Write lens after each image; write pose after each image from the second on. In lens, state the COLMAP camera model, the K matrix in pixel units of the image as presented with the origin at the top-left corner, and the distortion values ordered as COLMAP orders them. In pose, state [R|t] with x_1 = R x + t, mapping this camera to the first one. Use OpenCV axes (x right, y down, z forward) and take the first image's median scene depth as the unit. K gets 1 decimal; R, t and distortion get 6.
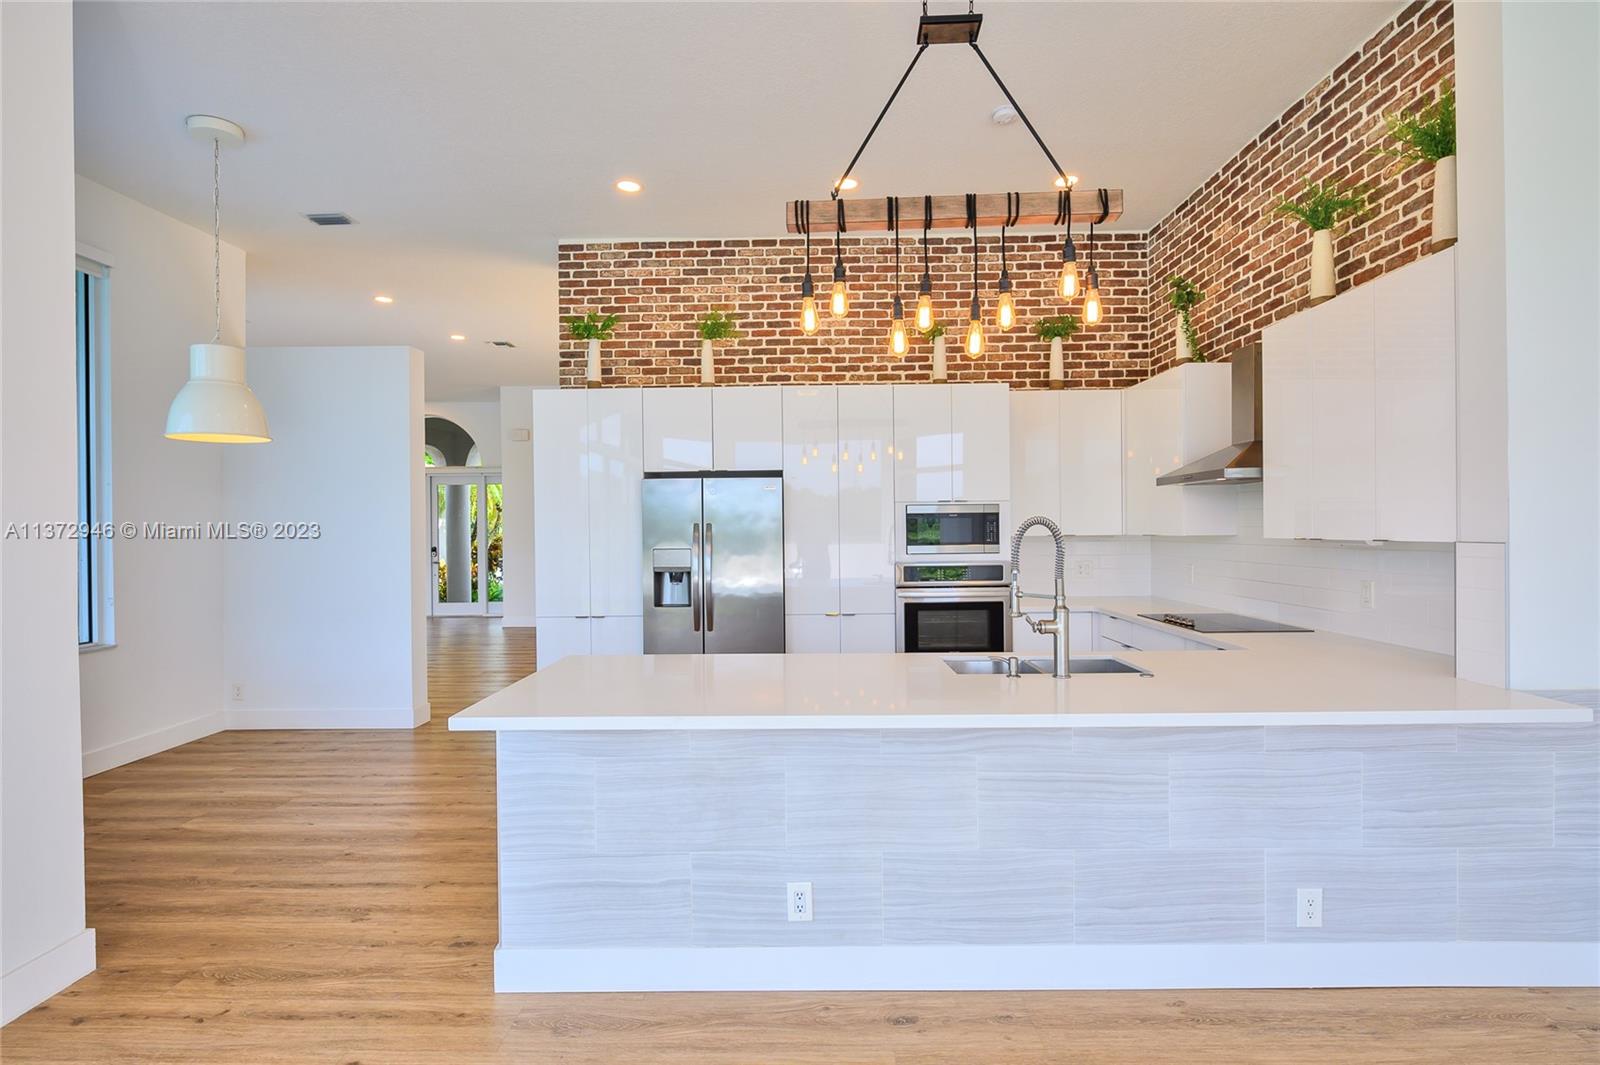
lens RADIAL K [[790.4, 0, 802.8], [0, 790.4, 532.8], [0, 0, 1]] dist [-0.004560, -0.001157]
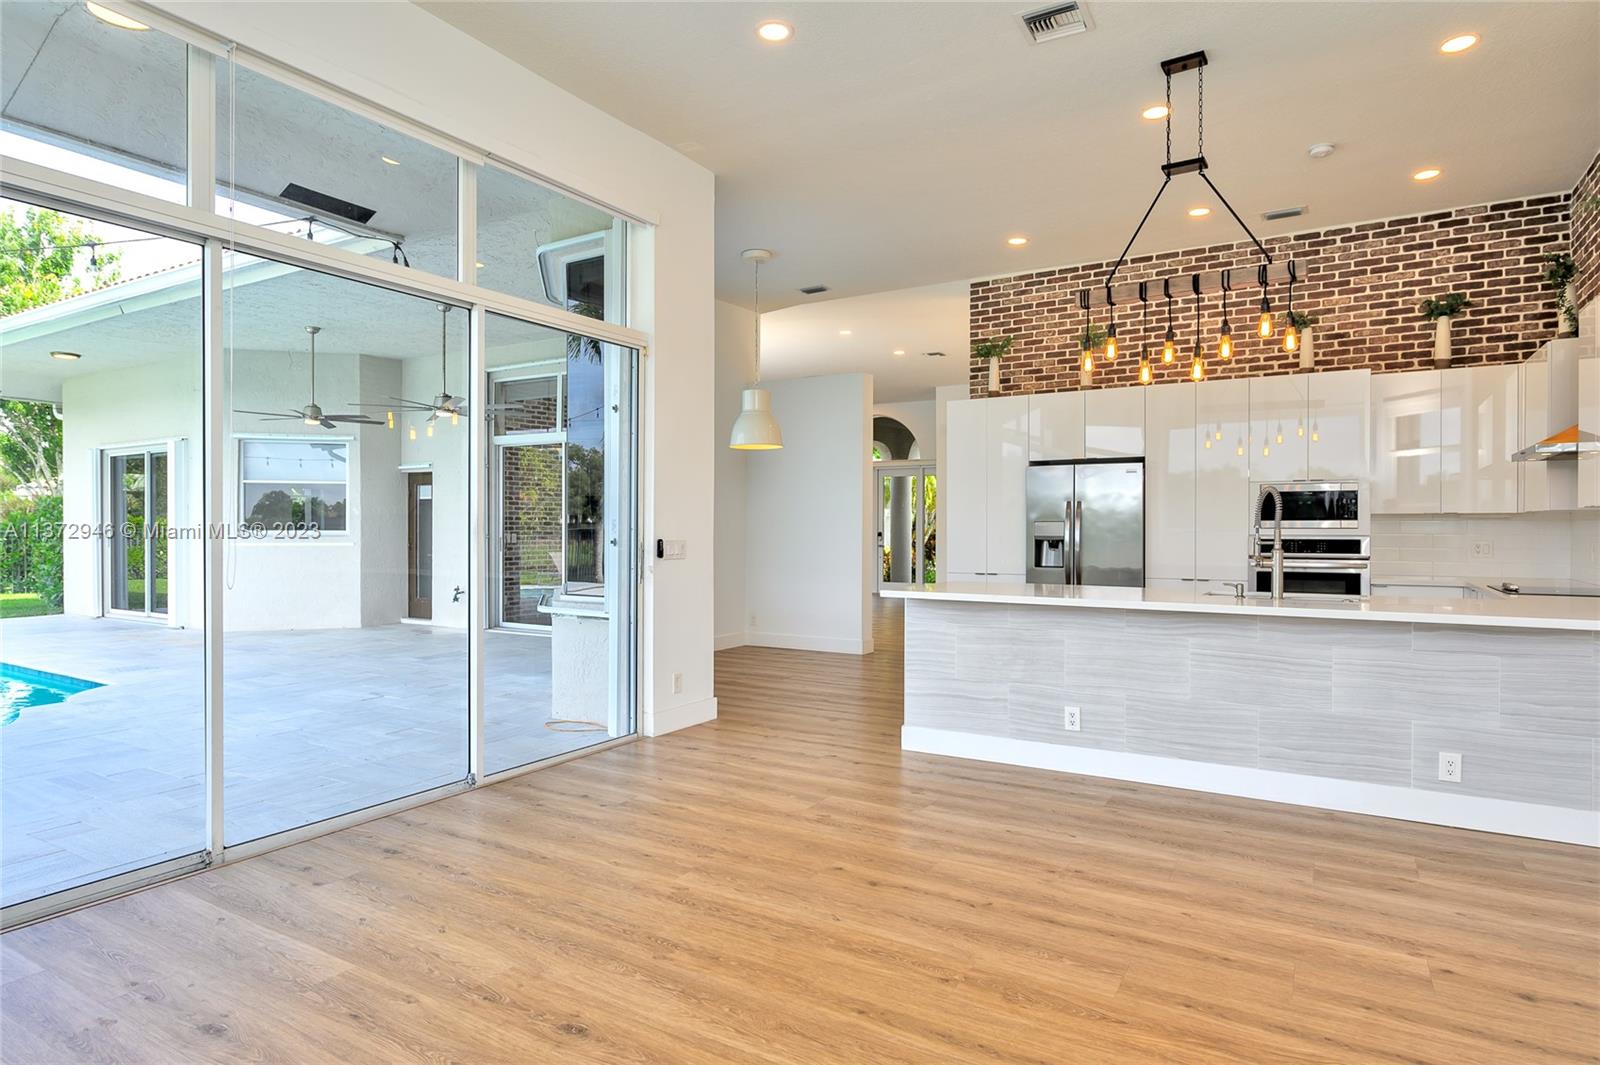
lens RADIAL K [[916.3, 0, 800.0], [0, 916.3, 532.5], [0, 0, 1]] dist [0.003296, -0.001273]
pose [[0.864527, 0.013438, -0.502406, 0.220237], [-0.013415, 0.999903, 0.003661, 0.036796], [0.502407, 0.003575, 0.864624, -0.452433]]
